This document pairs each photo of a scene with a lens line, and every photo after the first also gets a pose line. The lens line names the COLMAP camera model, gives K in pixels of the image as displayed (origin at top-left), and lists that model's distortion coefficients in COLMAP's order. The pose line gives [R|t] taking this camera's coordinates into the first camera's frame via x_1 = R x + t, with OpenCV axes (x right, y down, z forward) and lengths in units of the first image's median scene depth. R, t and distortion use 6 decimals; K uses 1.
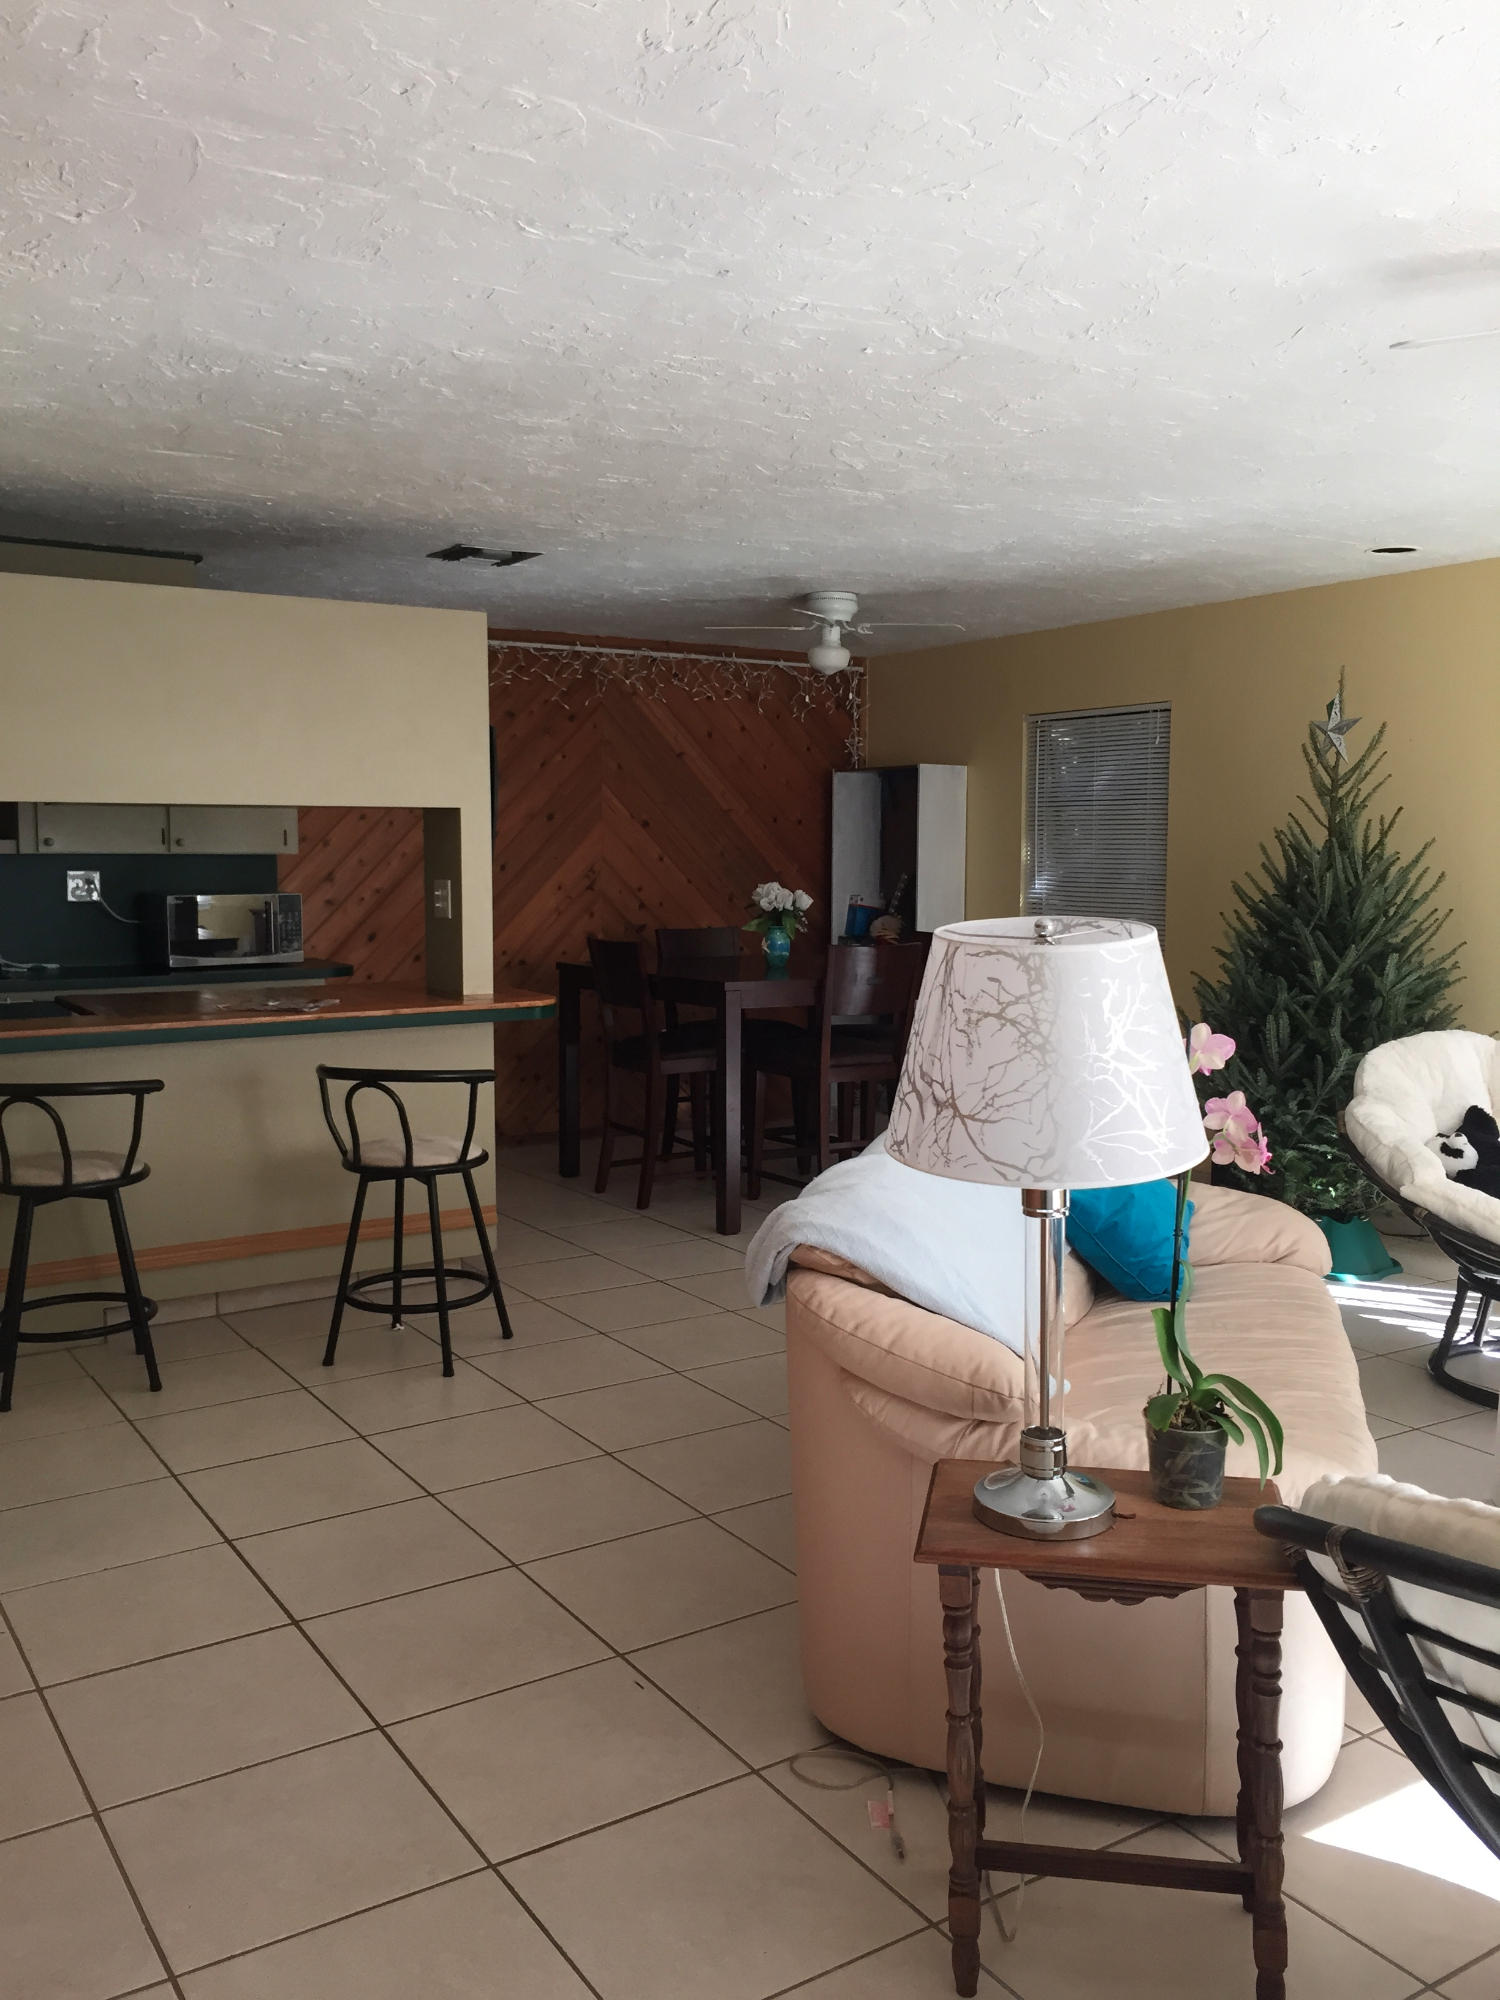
lens RADIAL K [[1690.1, 0, 750.1], [0, 1690.1, 1022.3], [0, 0, 1]] dist [0.012986, -0.082727]
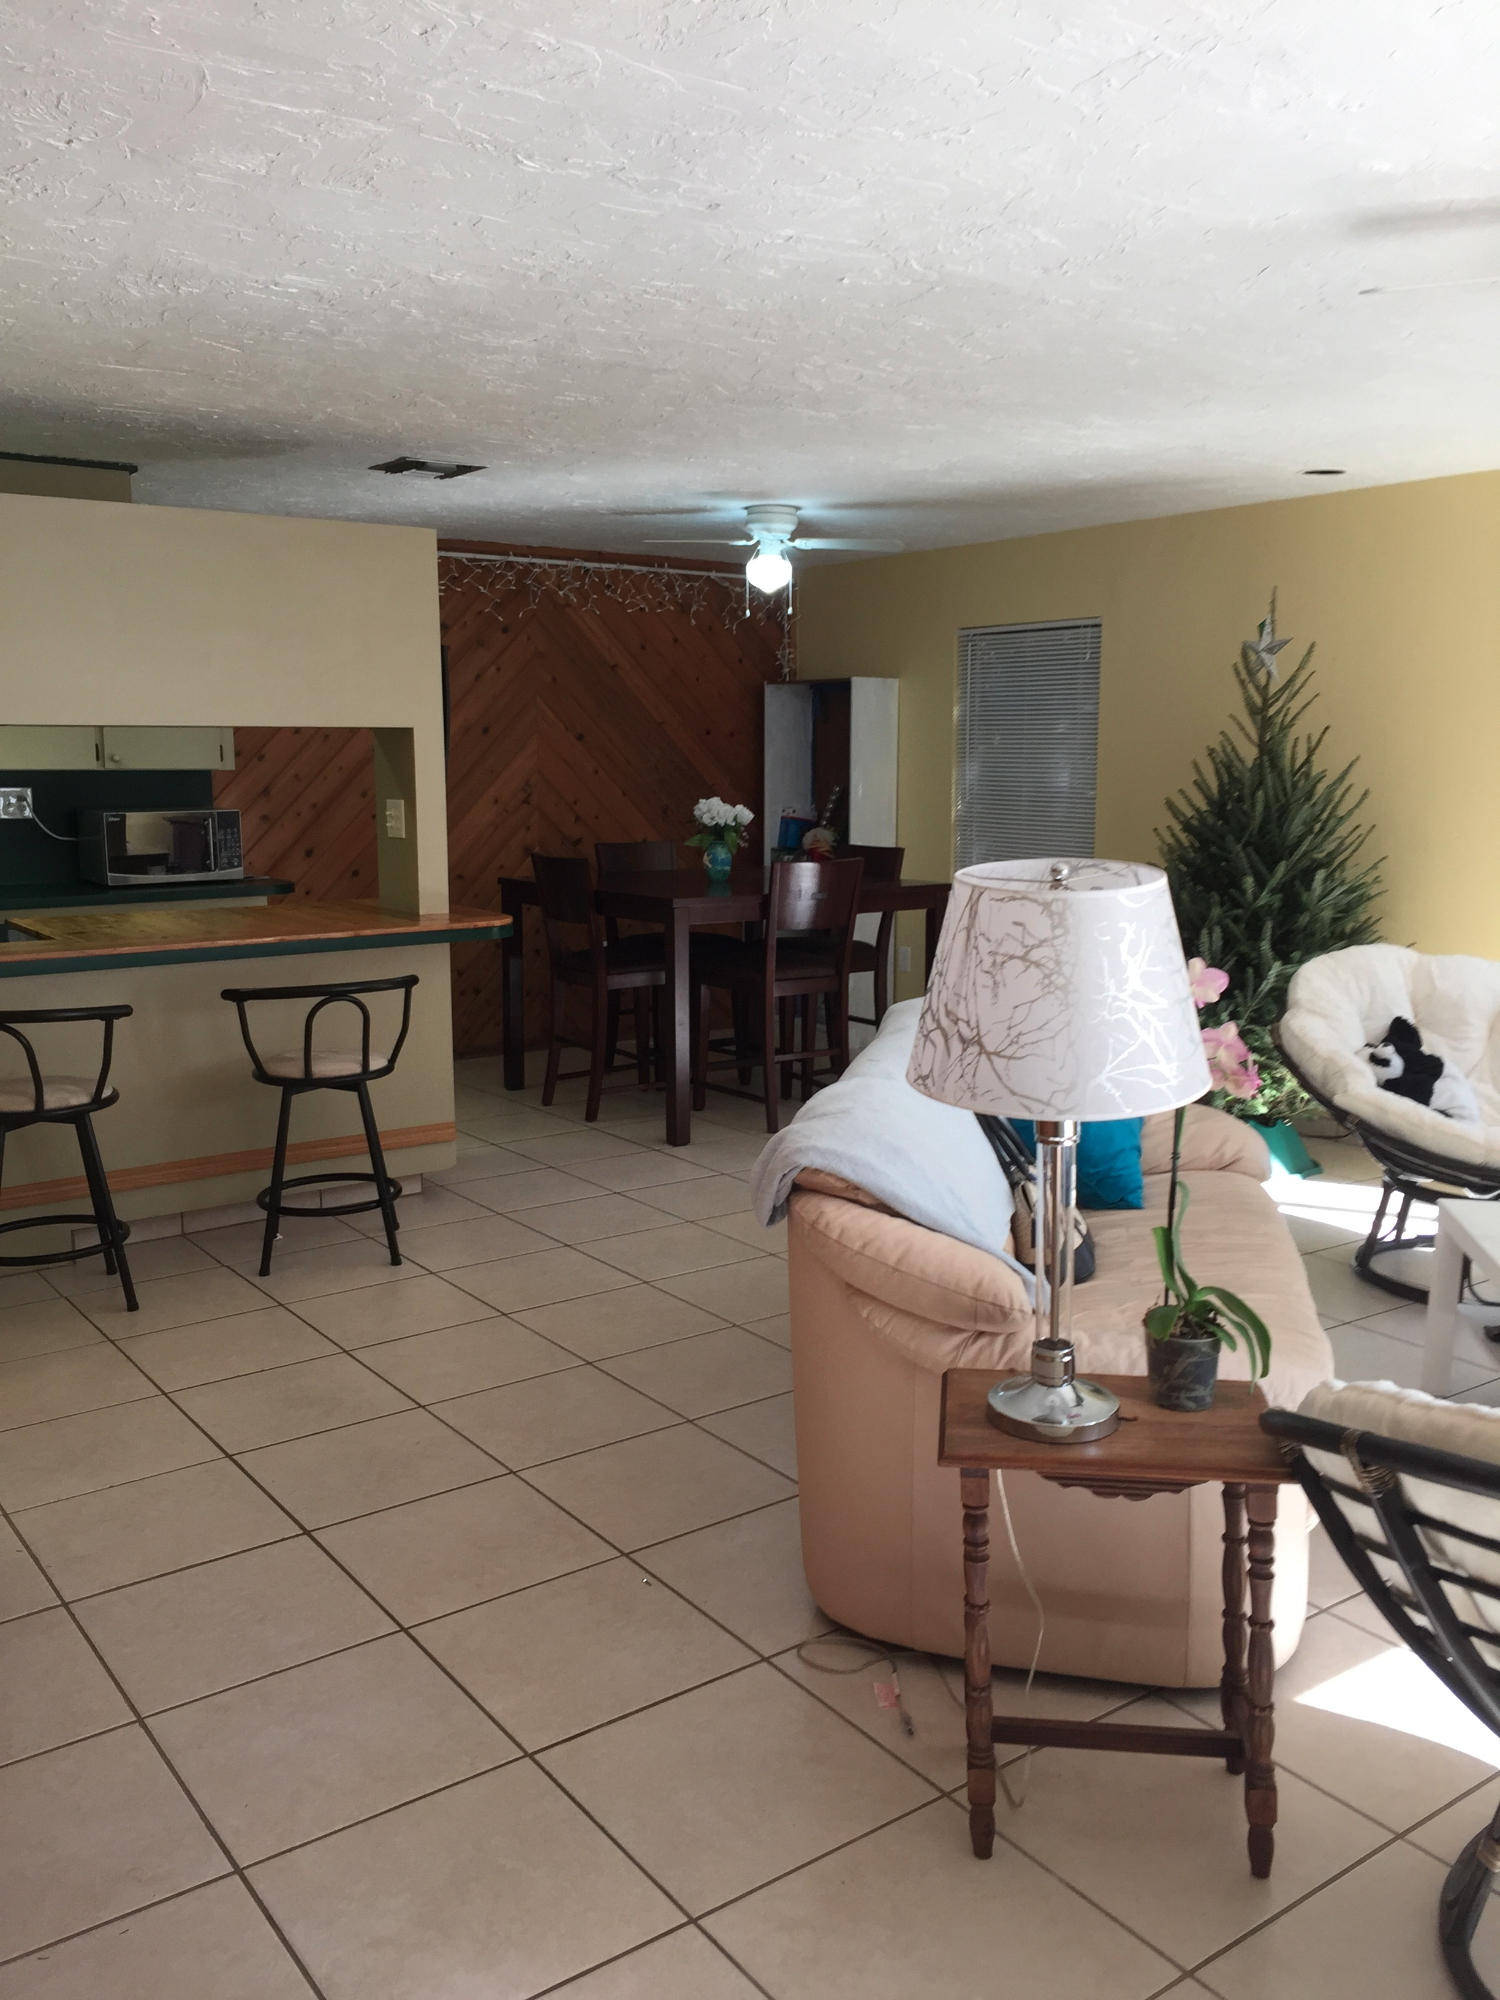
lens RADIAL K [[1679.6, 0, 754.4], [0, 1679.6, 1034.3], [0, 0, 1]] dist [0.010849, -0.085469]
pose [[0.998183, -0.009849, 0.059450, -0.037154], [0.005933, 0.997822, 0.065689, -0.011716], [-0.059968, -0.065217, 0.996068, -0.017569]]
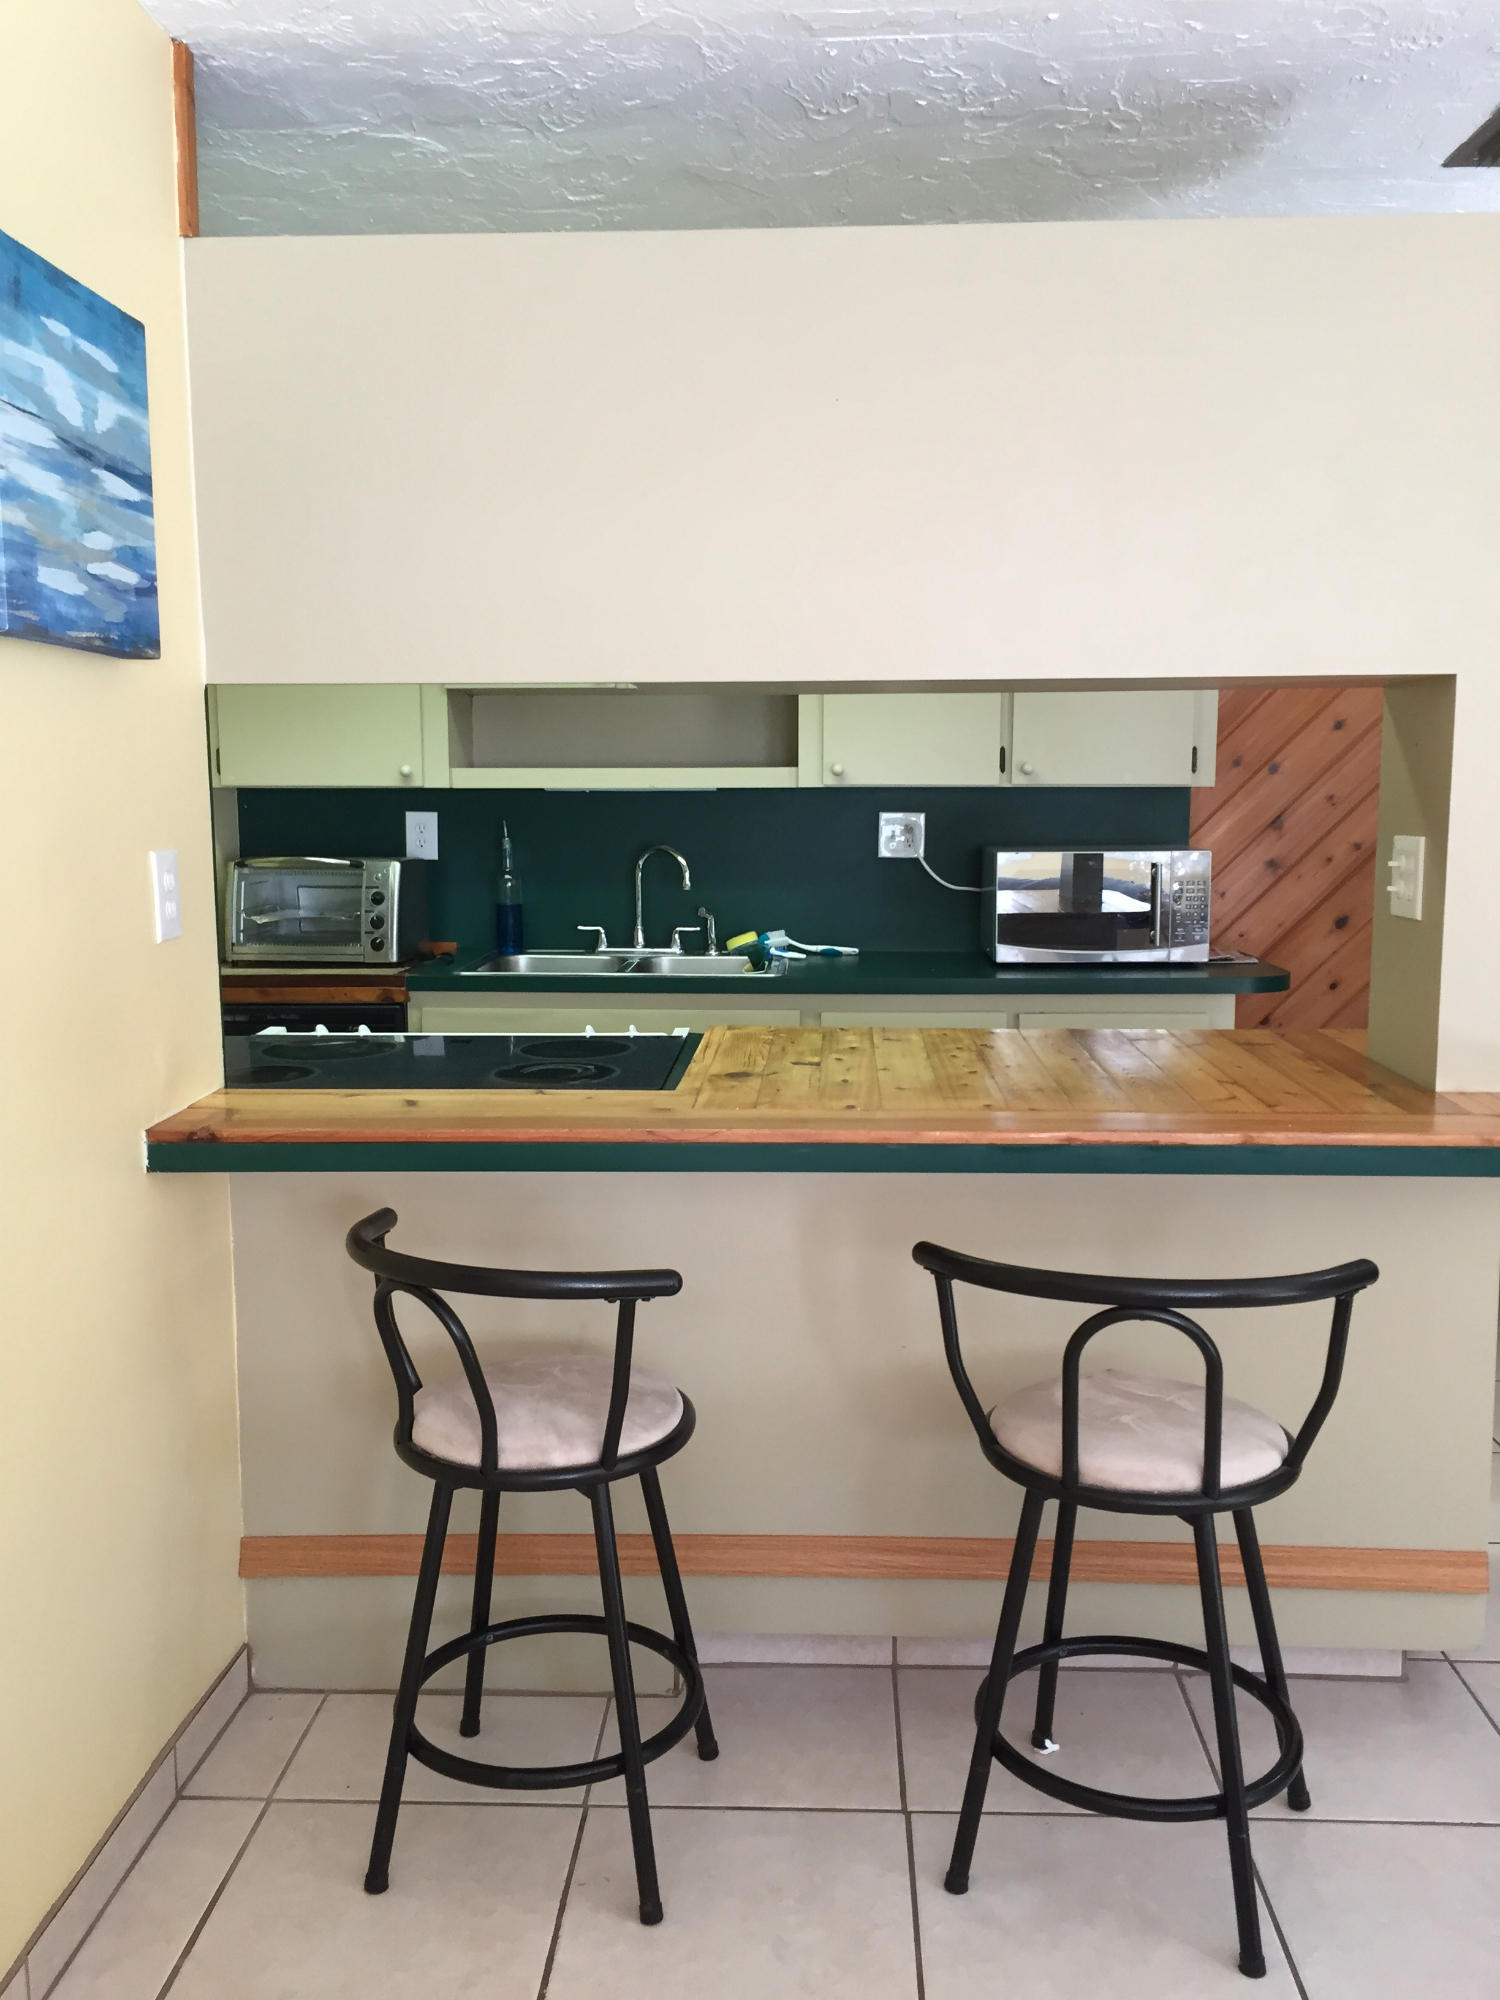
lens RADIAL K [[1708.5, 0, 750.0], [0, 1708.5, 1000.0], [0, 0, 1]] dist [0.080715, -0.093503]
pose [[0.818847, 0.067887, -0.569984, -0.070743], [-0.055966, 0.997693, 0.038426, -0.058402], [0.571277, 0.000435, 0.820757, 0.625833]]
